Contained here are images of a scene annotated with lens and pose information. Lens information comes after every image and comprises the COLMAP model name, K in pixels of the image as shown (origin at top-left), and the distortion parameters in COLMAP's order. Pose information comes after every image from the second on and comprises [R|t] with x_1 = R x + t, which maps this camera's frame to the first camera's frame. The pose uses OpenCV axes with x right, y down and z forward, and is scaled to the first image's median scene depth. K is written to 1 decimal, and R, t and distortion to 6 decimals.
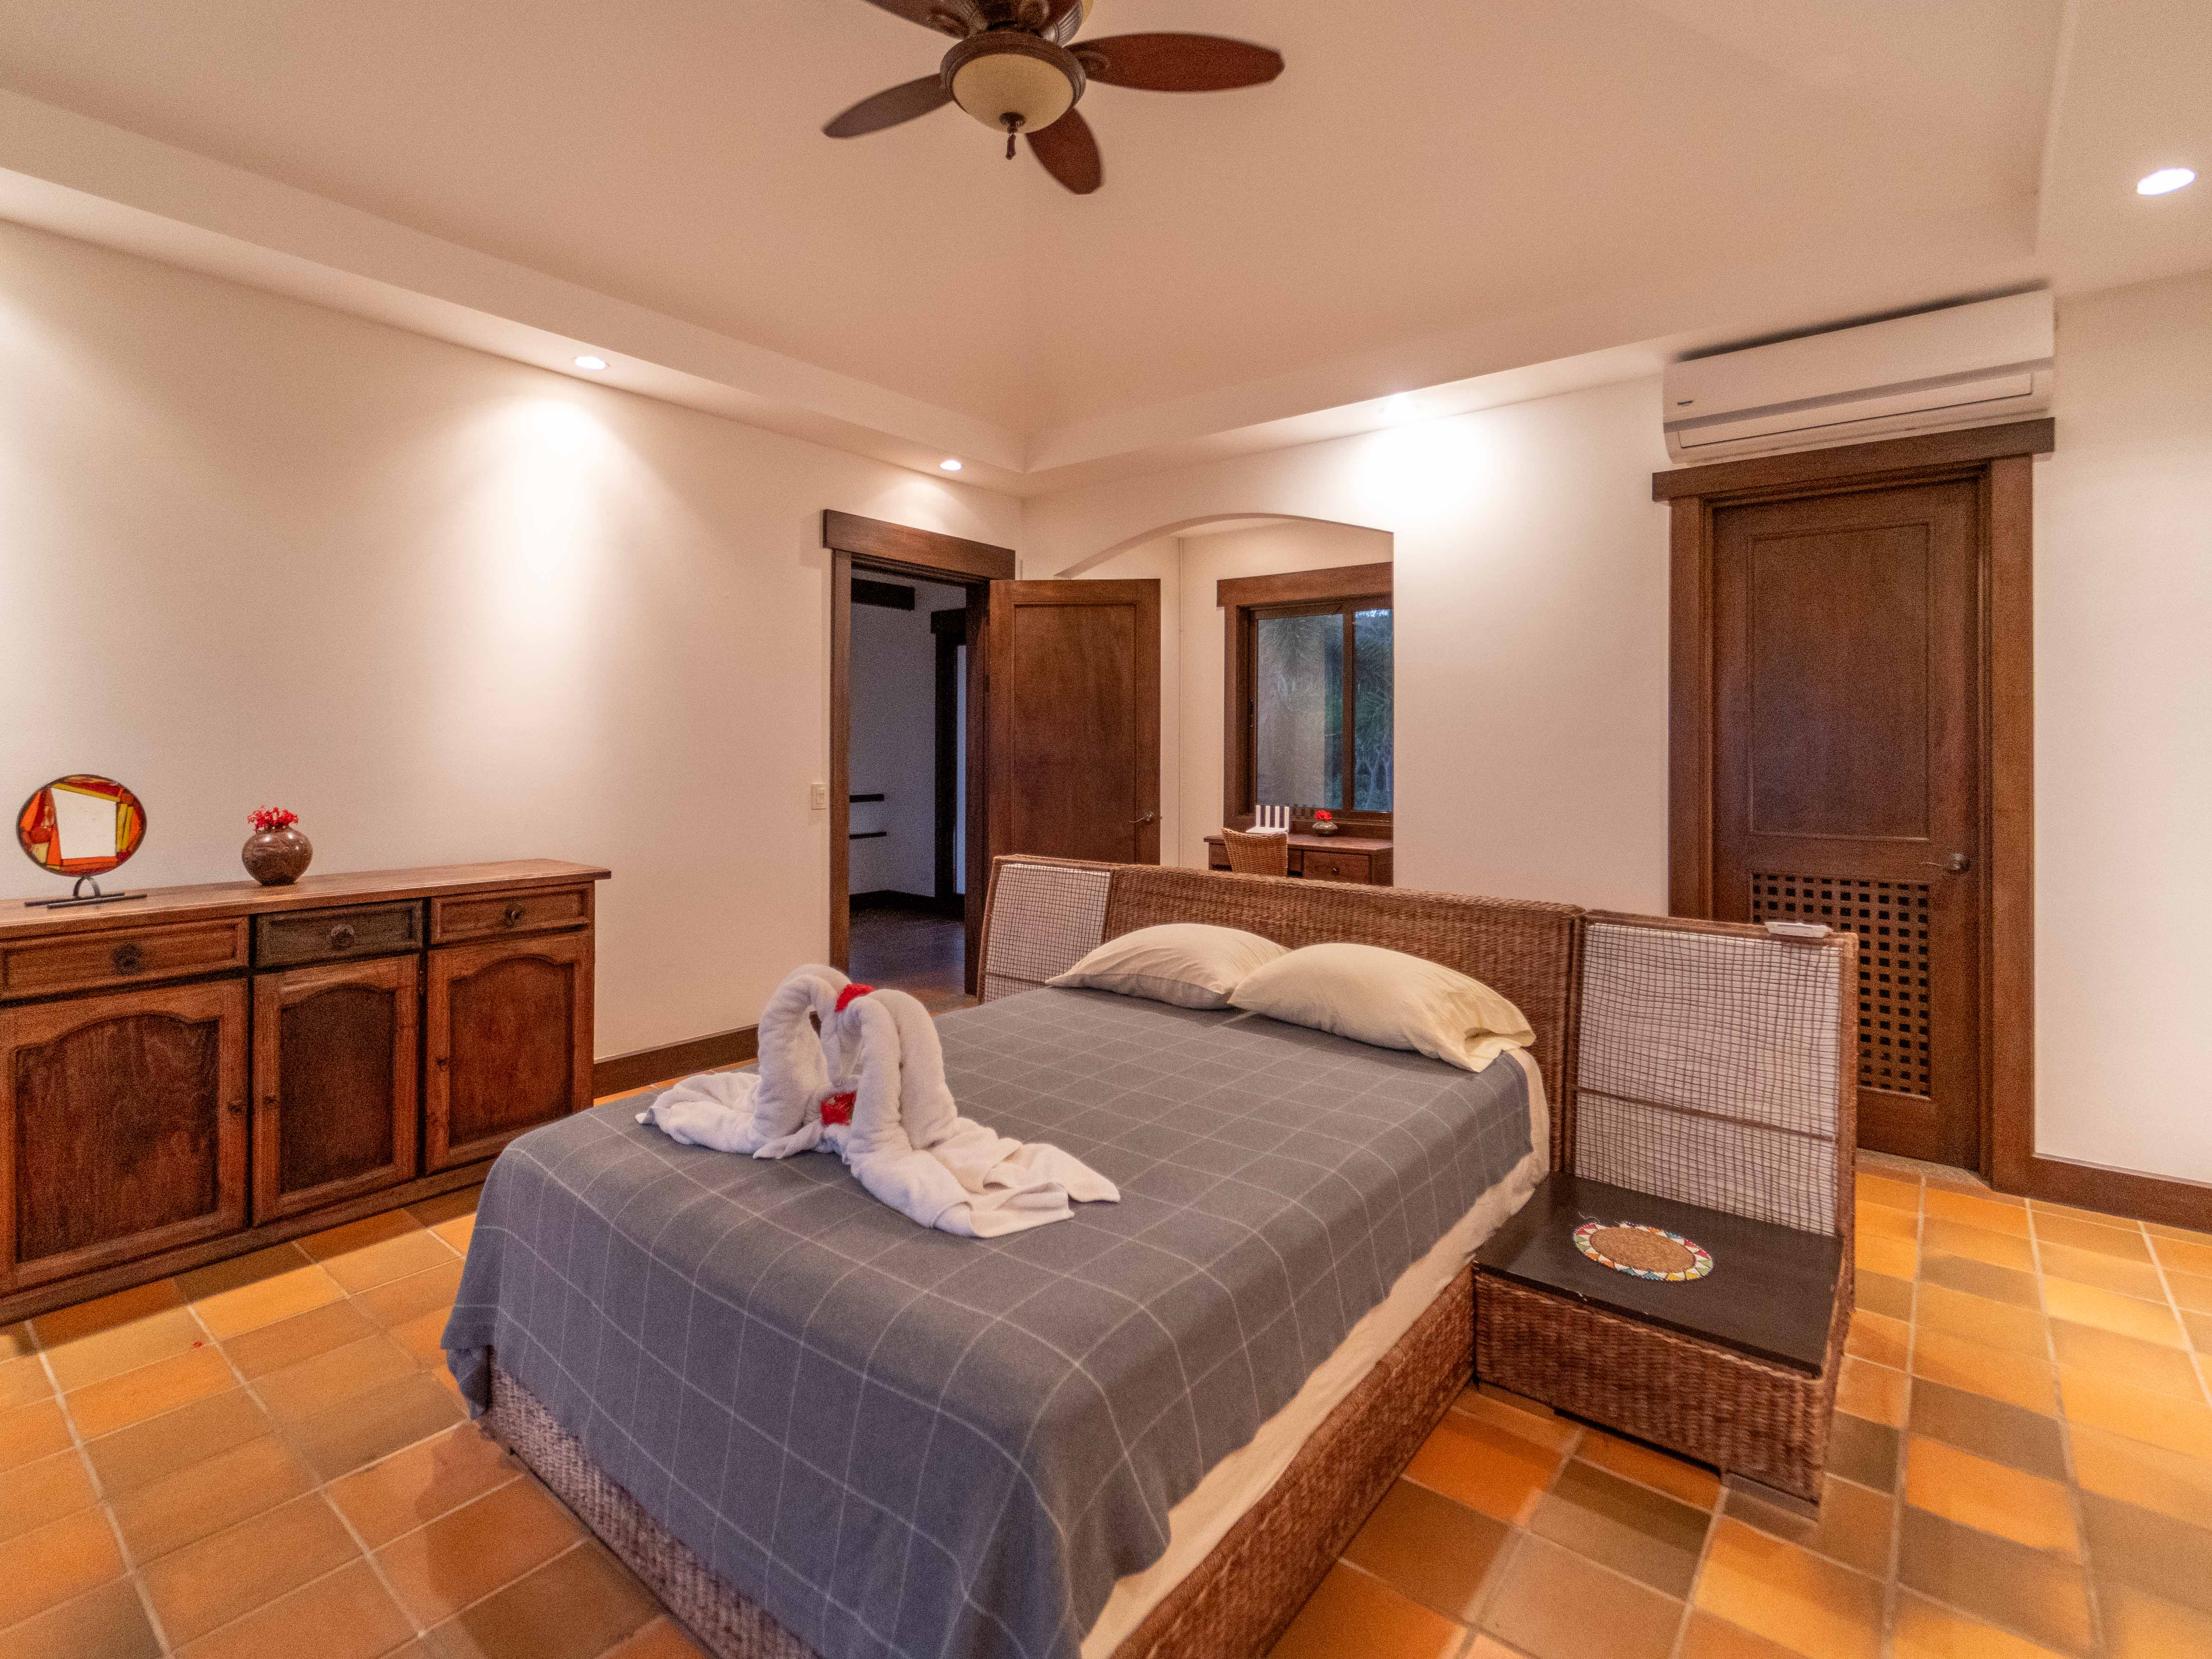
lens RADIAL K [[1035.0, 0, 1097.3], [0, 1035.0, 809.9], [0, 0, 1]] dist [0.006893, -0.004314]
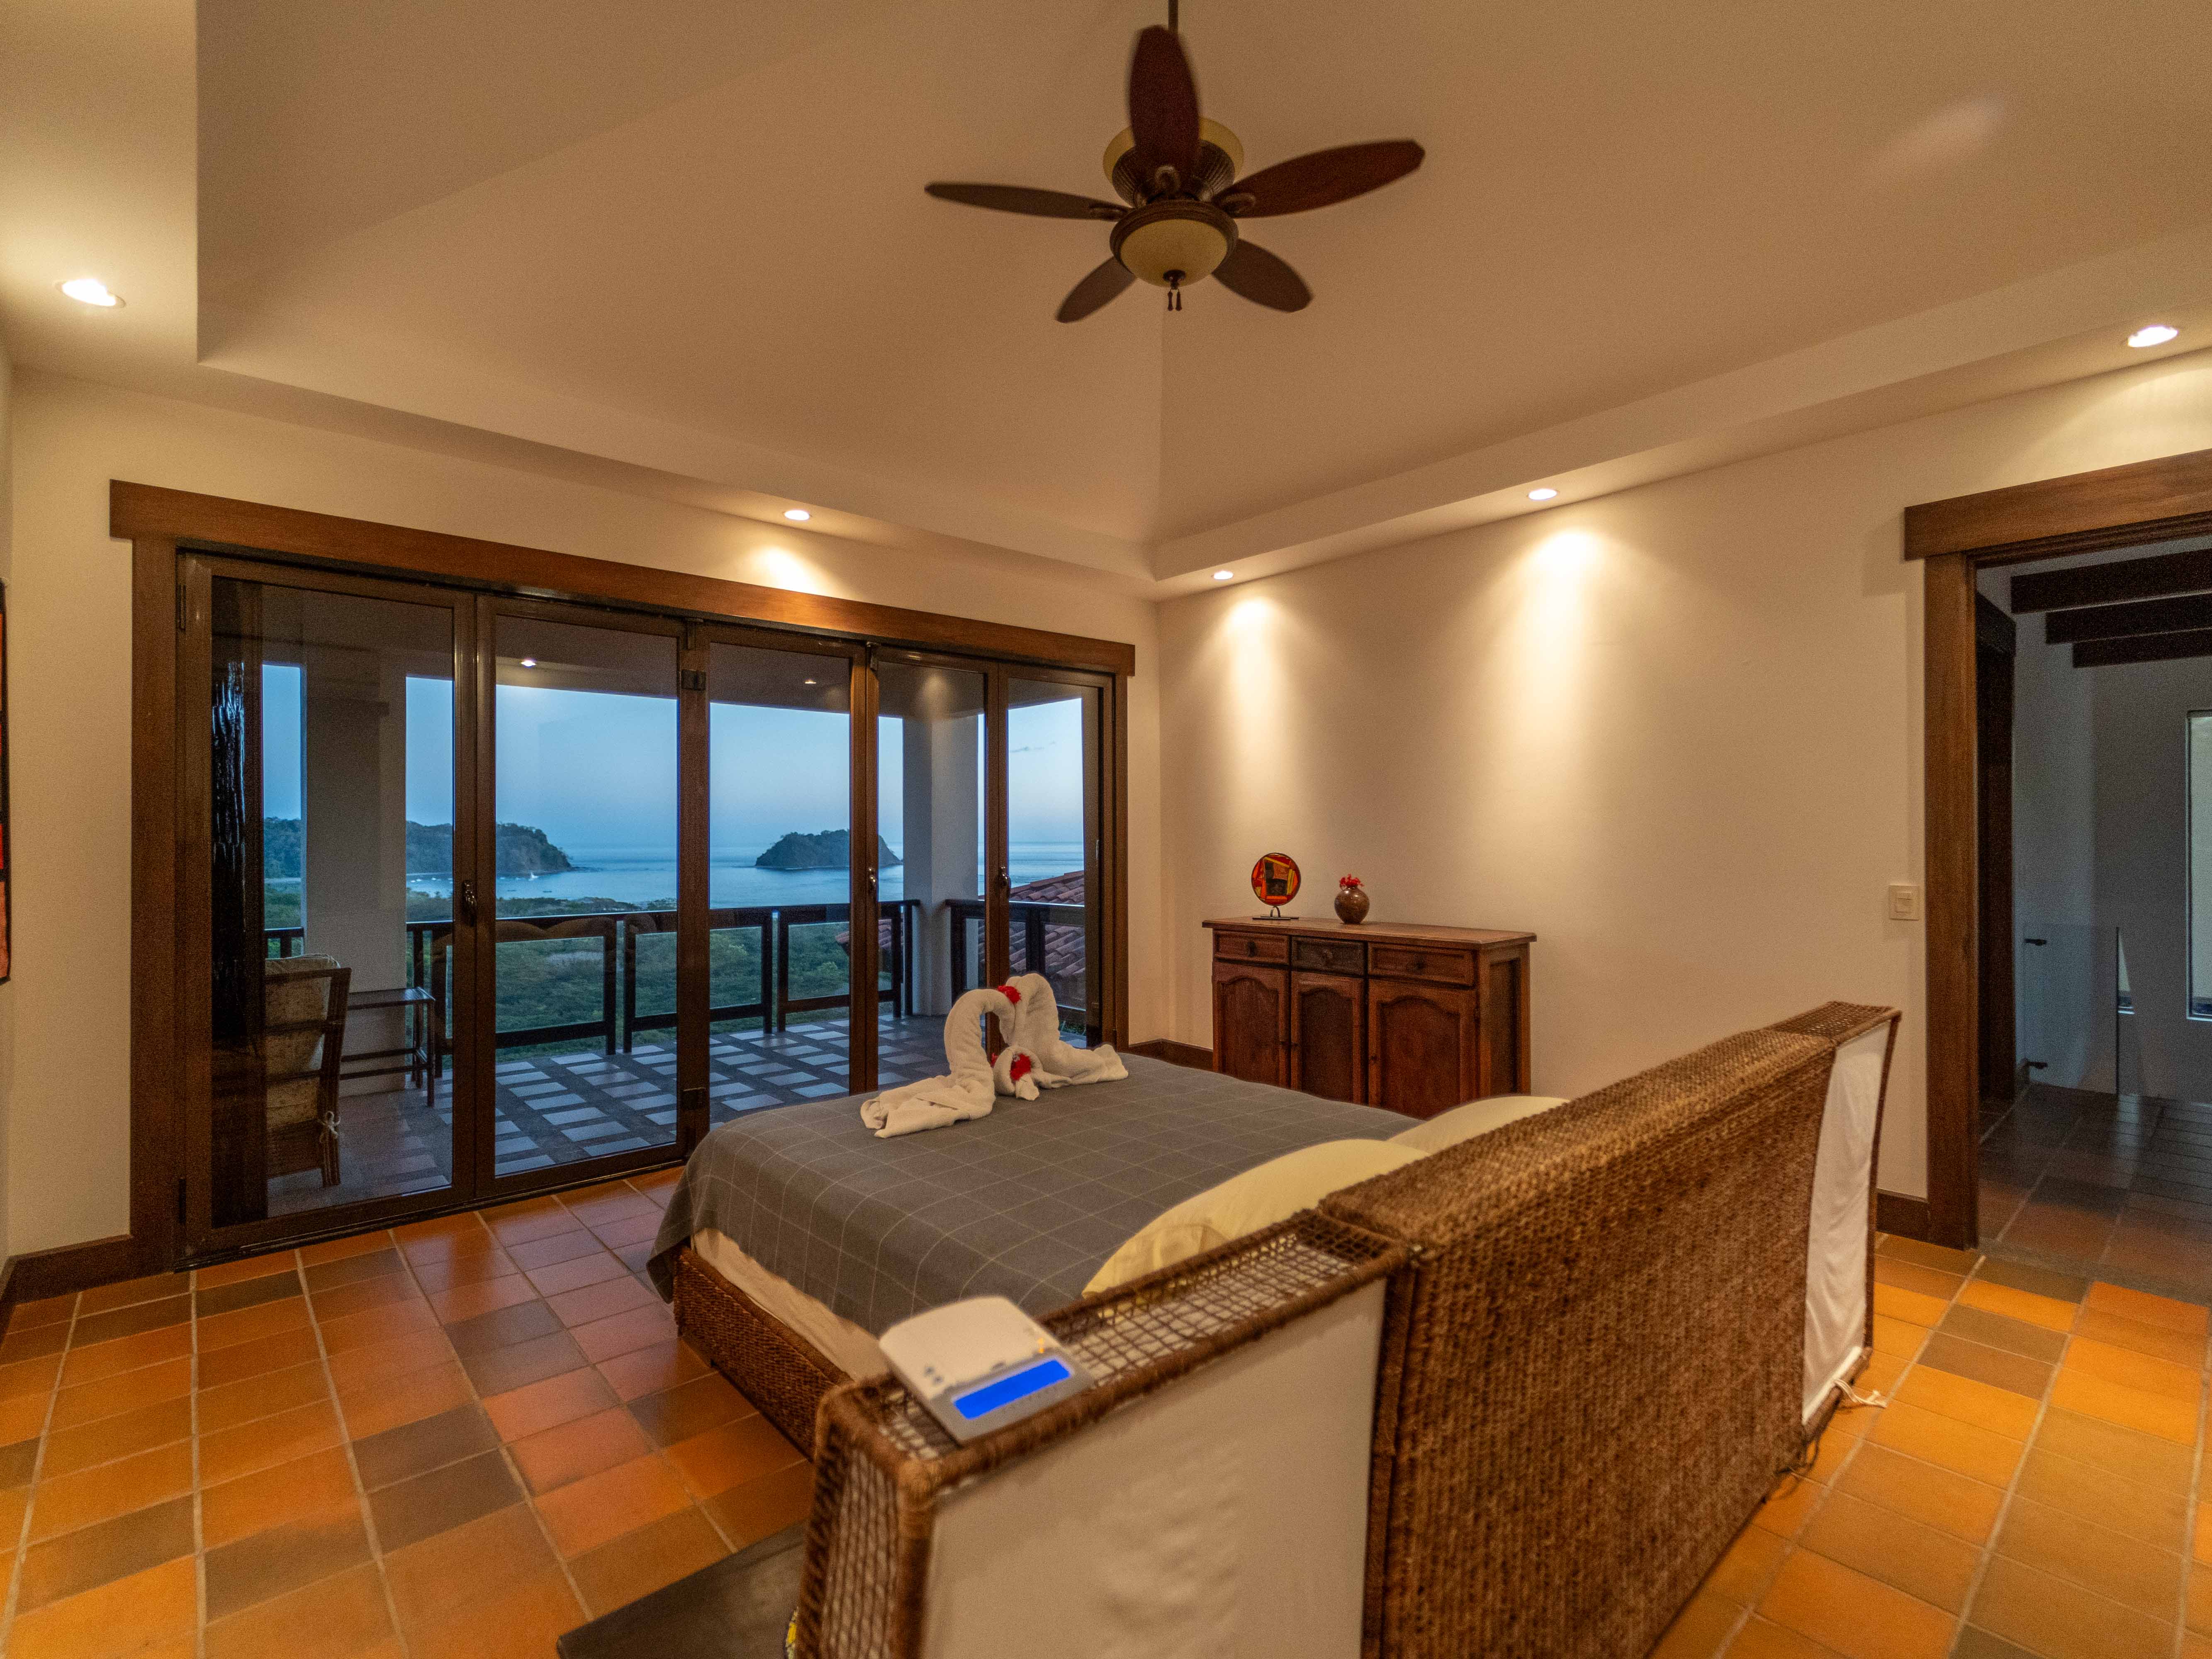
lens RADIAL K [[1035.0, 0, 1111.4], [0, 1035.0, 849.3], [0, 0, 1]] dist [0.006893, -0.004314]
pose [[-0.166513, 0.013955, -0.985941, 0.840403], [-0.050370, 0.998474, 0.022639, -0.059296], [0.984752, 0.053431, -0.165556, 0.877217]]
